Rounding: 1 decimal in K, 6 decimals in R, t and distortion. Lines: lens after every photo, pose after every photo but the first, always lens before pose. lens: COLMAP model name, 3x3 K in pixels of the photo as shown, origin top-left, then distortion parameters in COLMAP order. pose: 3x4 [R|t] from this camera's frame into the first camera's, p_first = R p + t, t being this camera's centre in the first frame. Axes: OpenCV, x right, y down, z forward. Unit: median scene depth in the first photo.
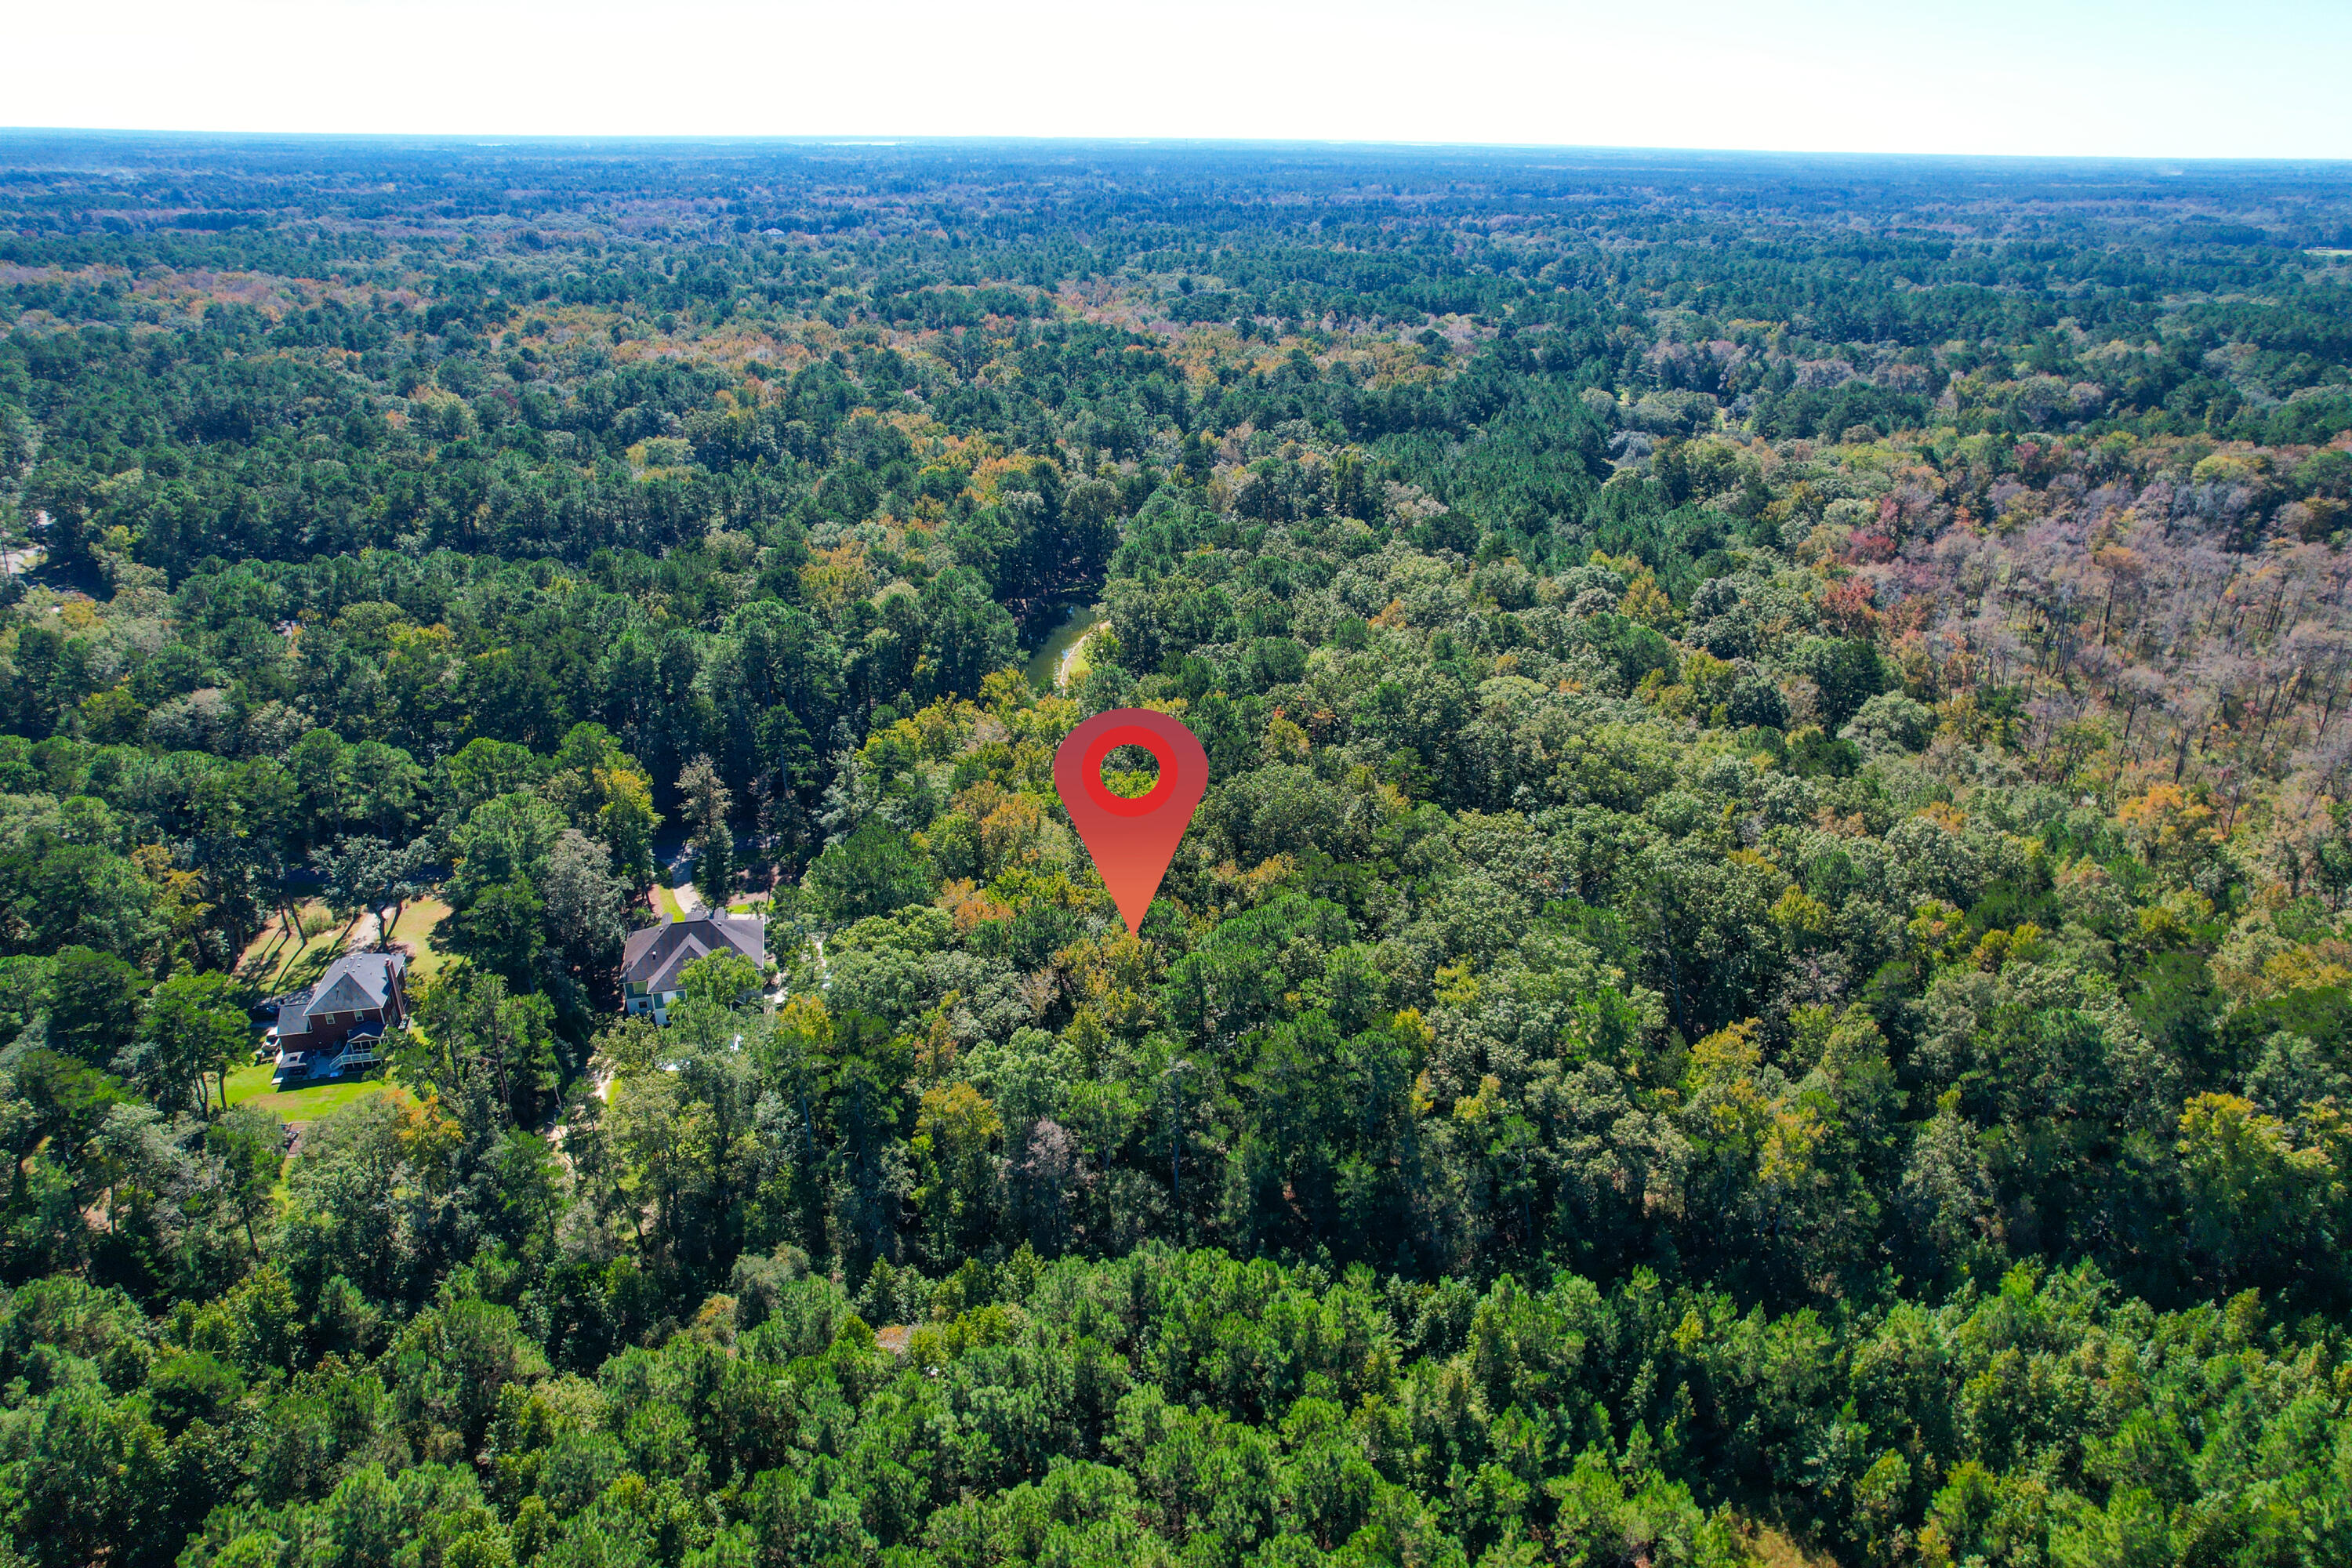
lens RADIAL K [[1530.2, 0, 1176.7], [0, 1530.2, 781.7], [0, 0, 1]] dist [-0.080624, 0.076080]
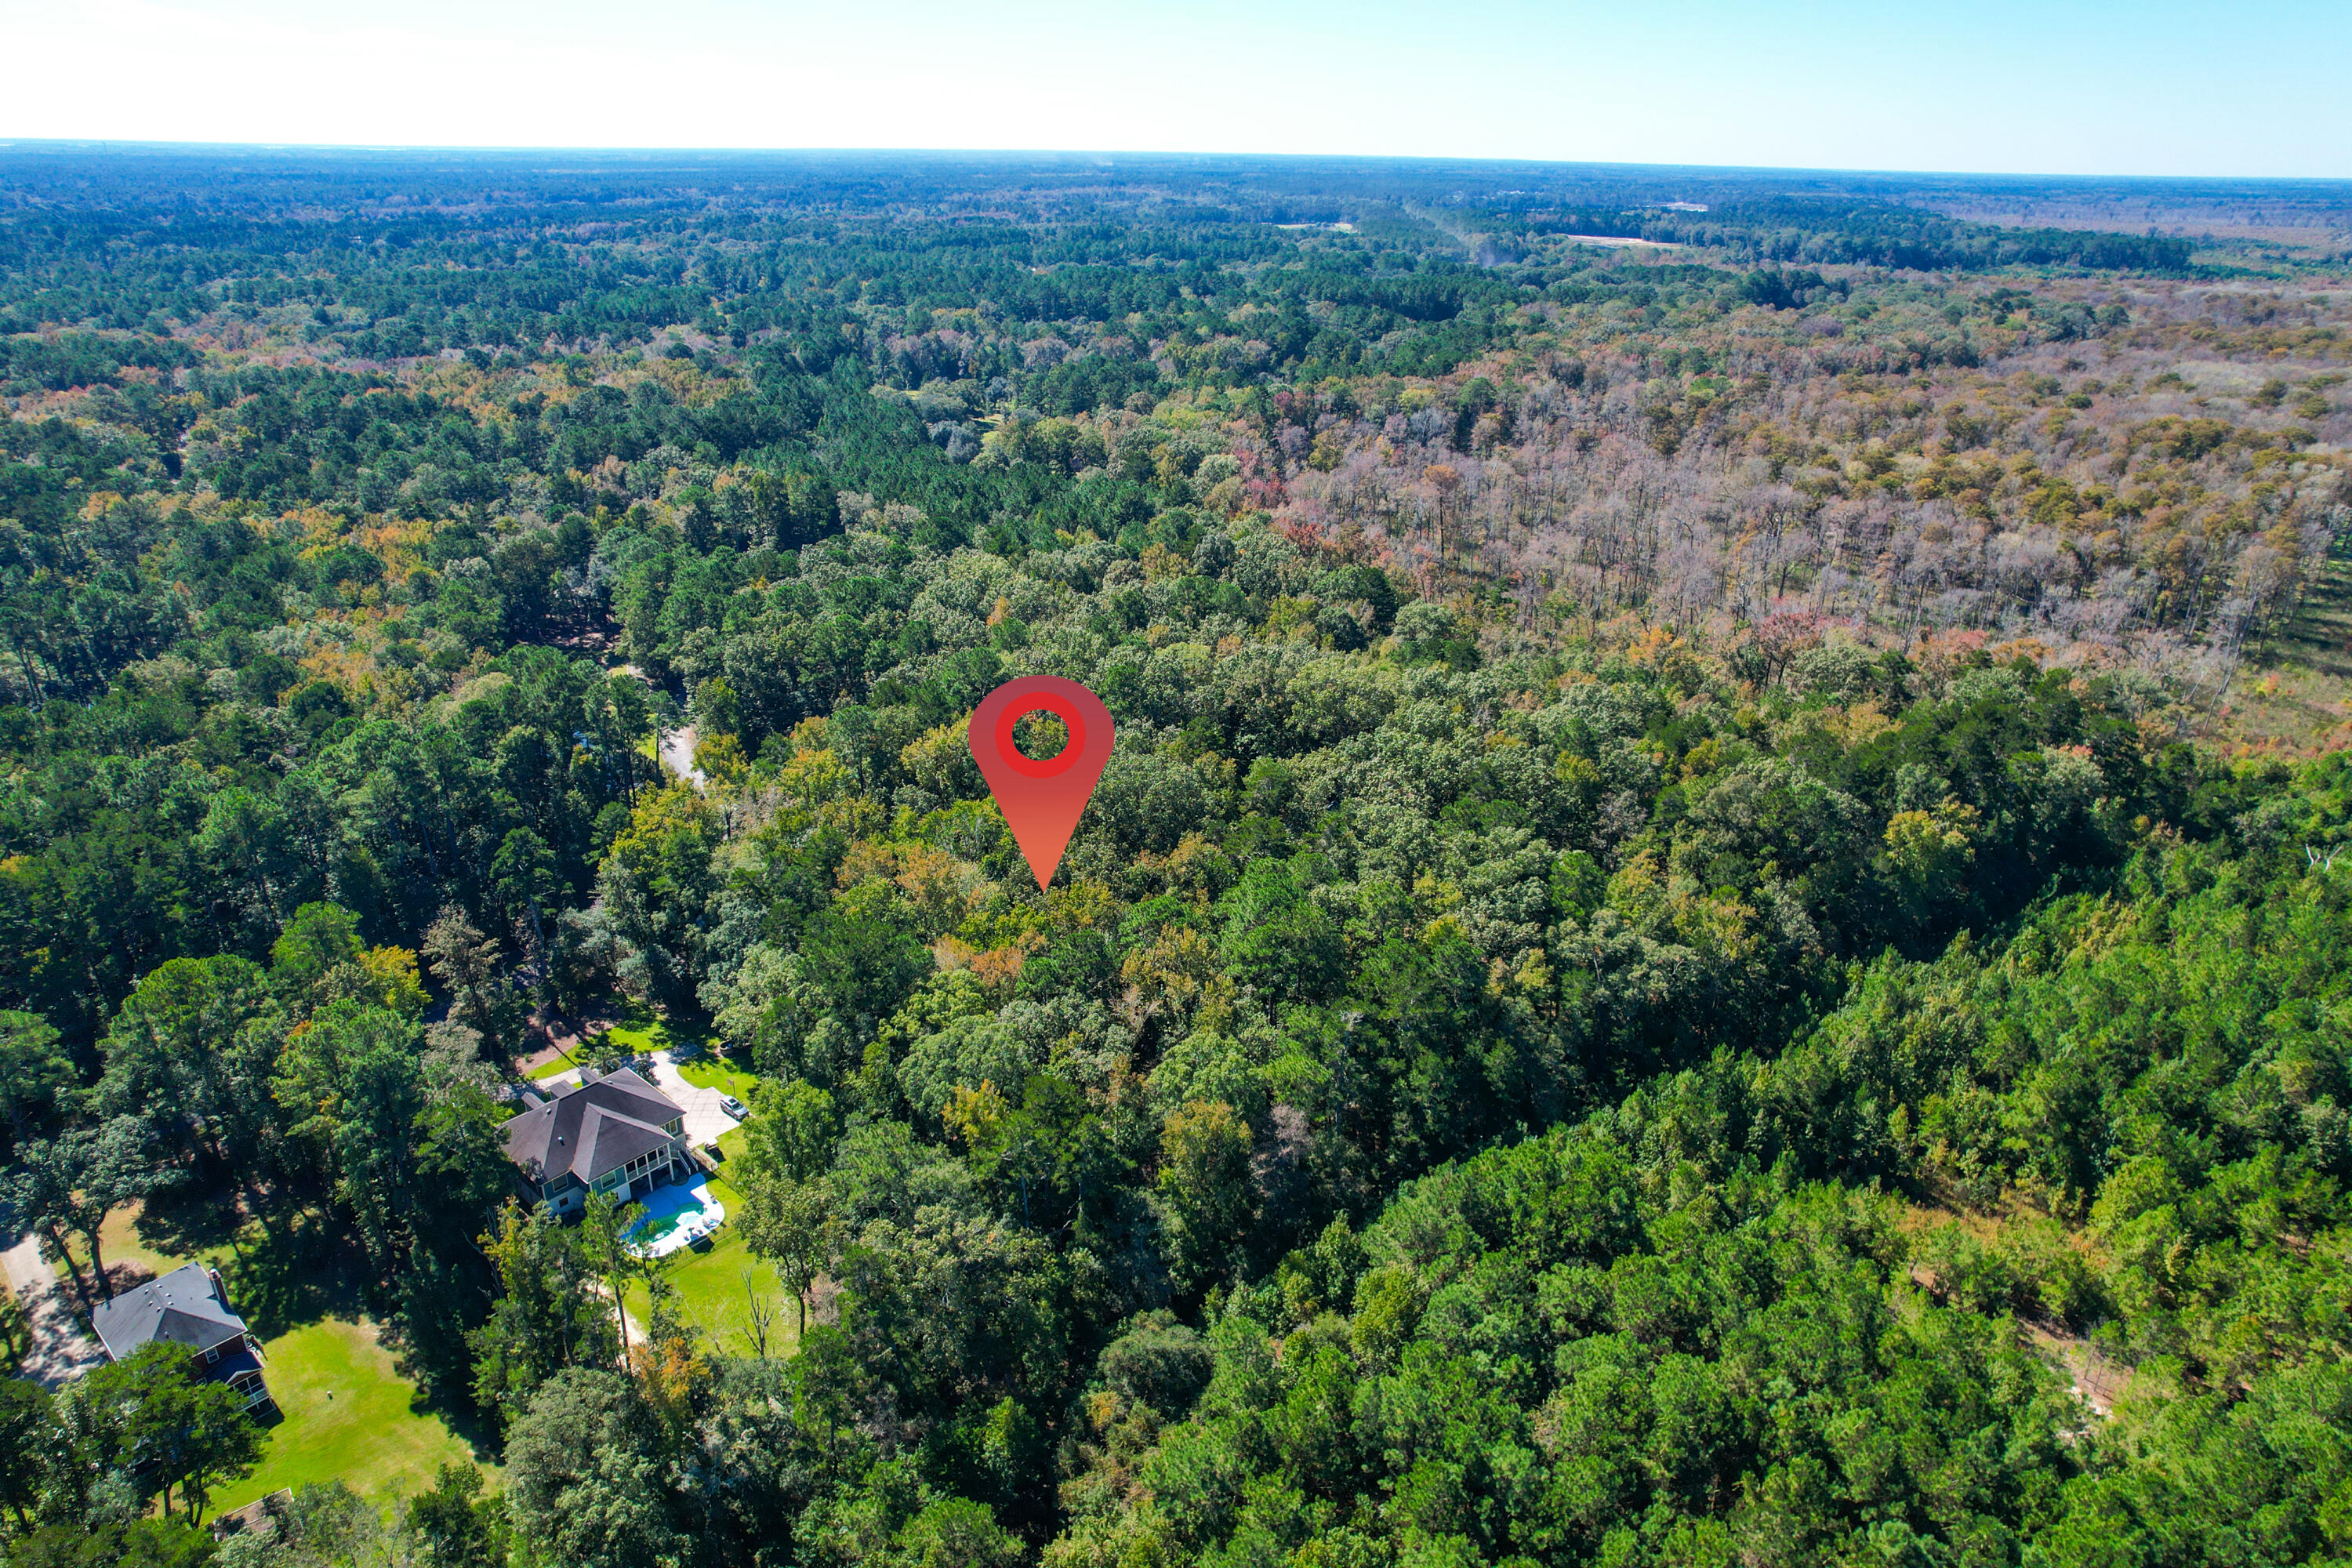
lens RADIAL K [[1530.2, 0, 1180.4], [0, 1530.2, 785.8], [0, 0, 1]] dist [-0.080624, 0.076080]
pose [[0.810663, -0.227902, 0.539339, -0.216943], [0.226348, 0.971506, 0.070301, -0.025695], [-0.539993, 0.065088, 0.839149, 0.051056]]
